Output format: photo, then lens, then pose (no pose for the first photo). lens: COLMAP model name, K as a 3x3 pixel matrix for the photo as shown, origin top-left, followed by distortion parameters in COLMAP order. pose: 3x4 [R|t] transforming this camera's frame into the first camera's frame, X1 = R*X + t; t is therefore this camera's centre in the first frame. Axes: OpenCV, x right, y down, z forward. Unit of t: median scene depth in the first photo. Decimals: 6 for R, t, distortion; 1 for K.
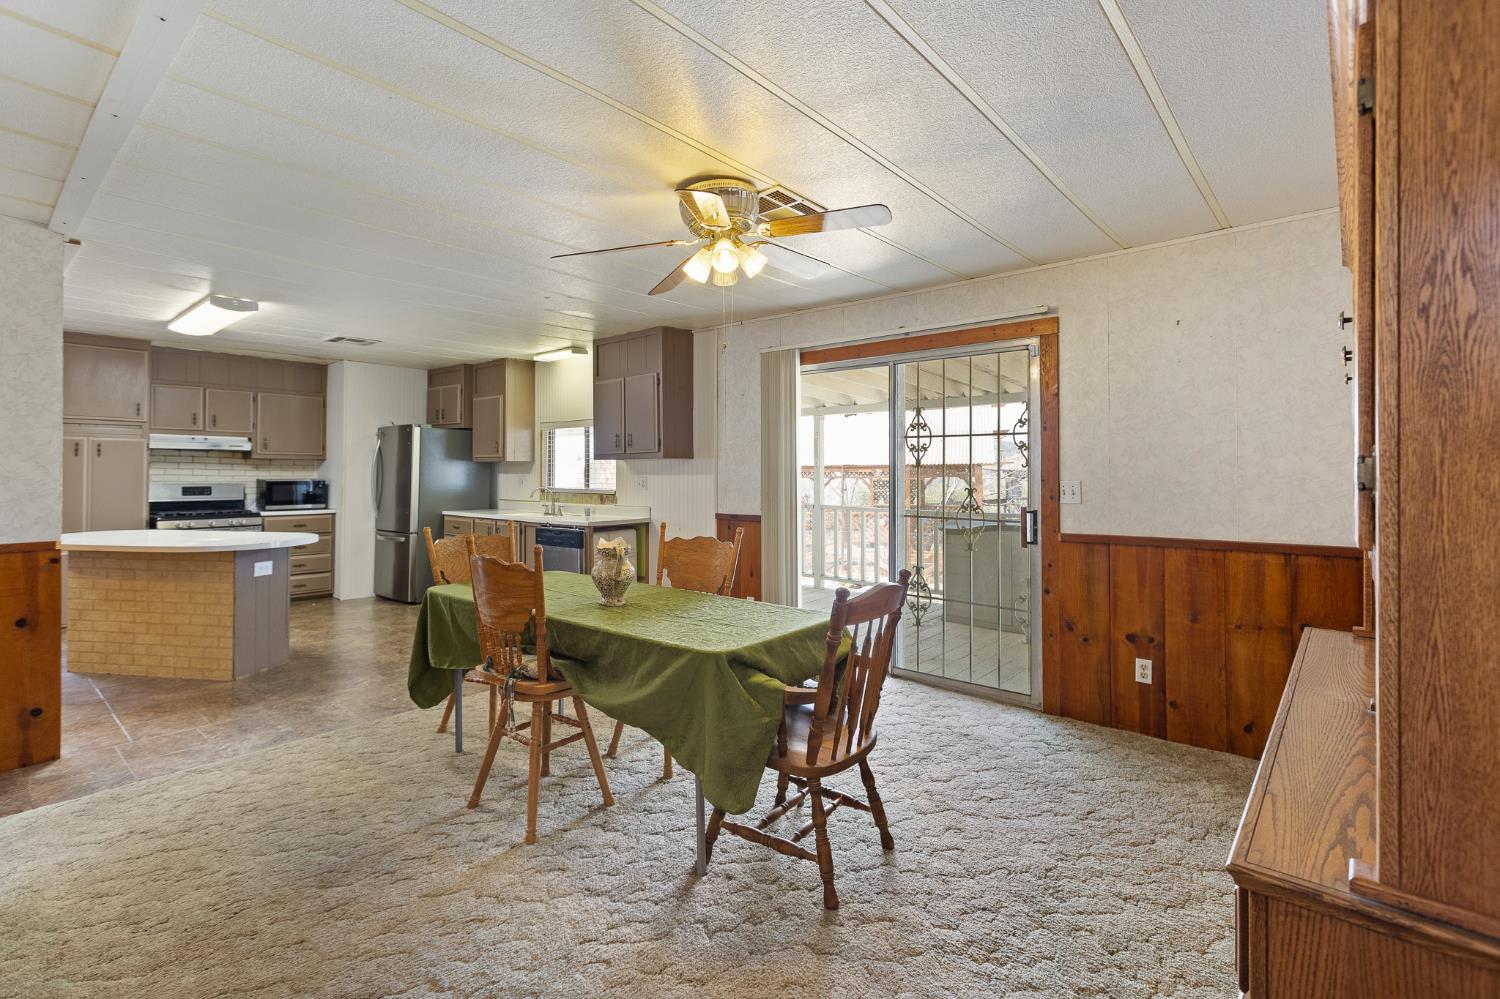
lens RADIAL K [[694.3, 0, 752.1], [0, 694.3, 471.3], [0, 0, 1]] dist [0.000373, 0.000132]
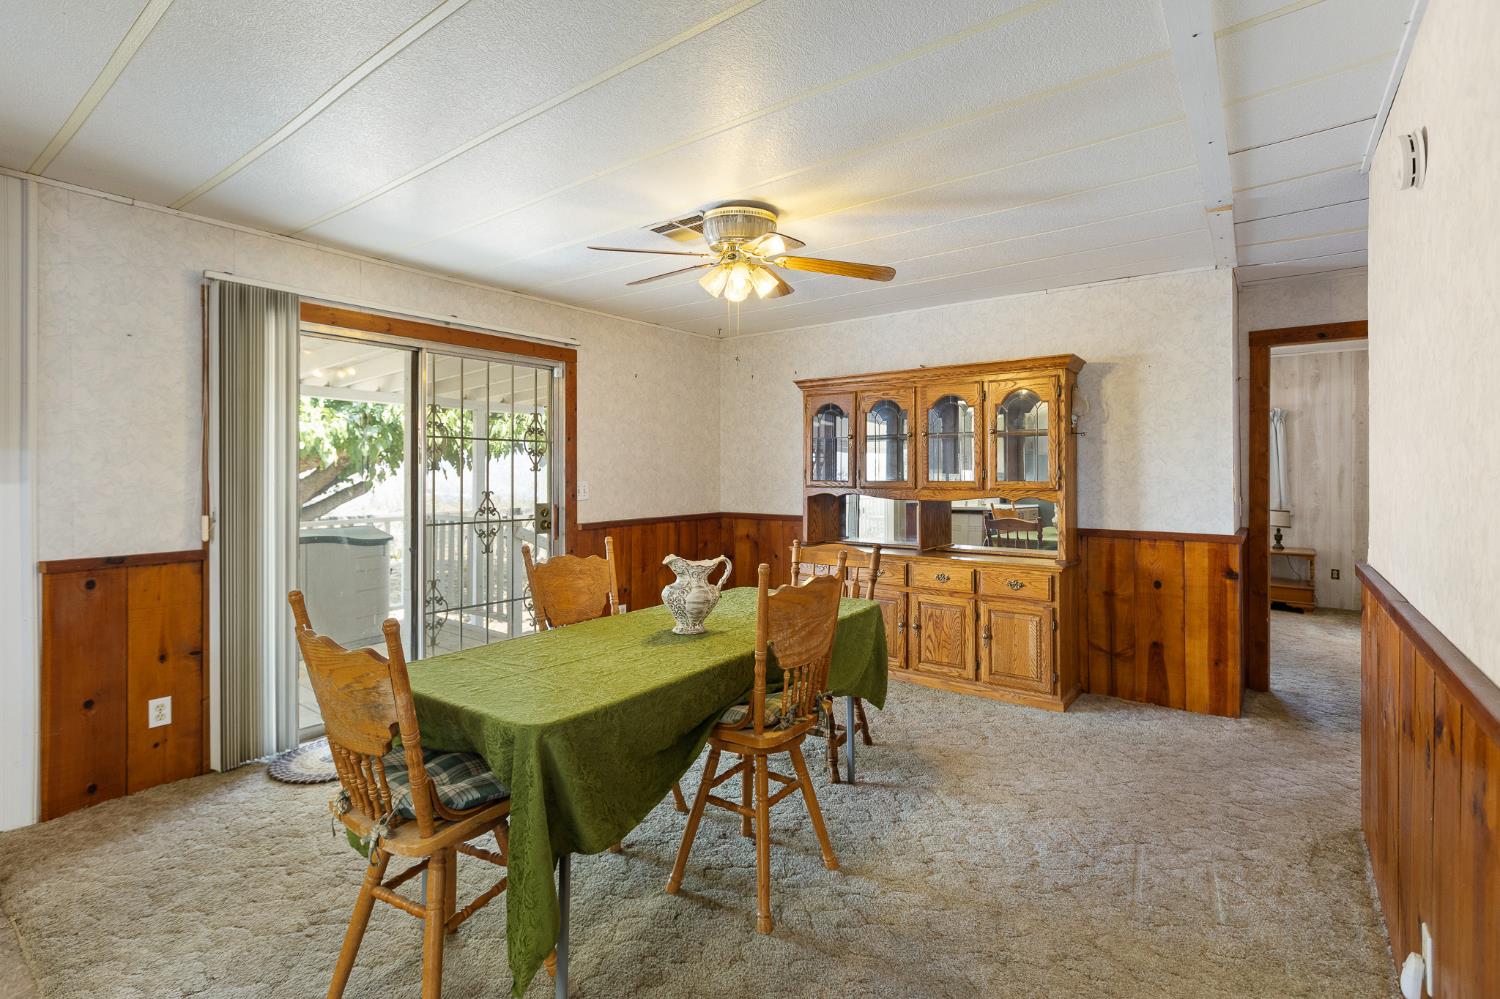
lens RADIAL K [[694.3, 0, 752.1], [0, 694.3, 471.3], [0, 0, 1]] dist [0.000373, 0.000132]
pose [[-0.069675, 0.009102, 0.997528, -0.688359], [0.008934, 0.999924, -0.008499, 0.006810], [-0.997530, 0.008320, -0.069751, 0.647986]]
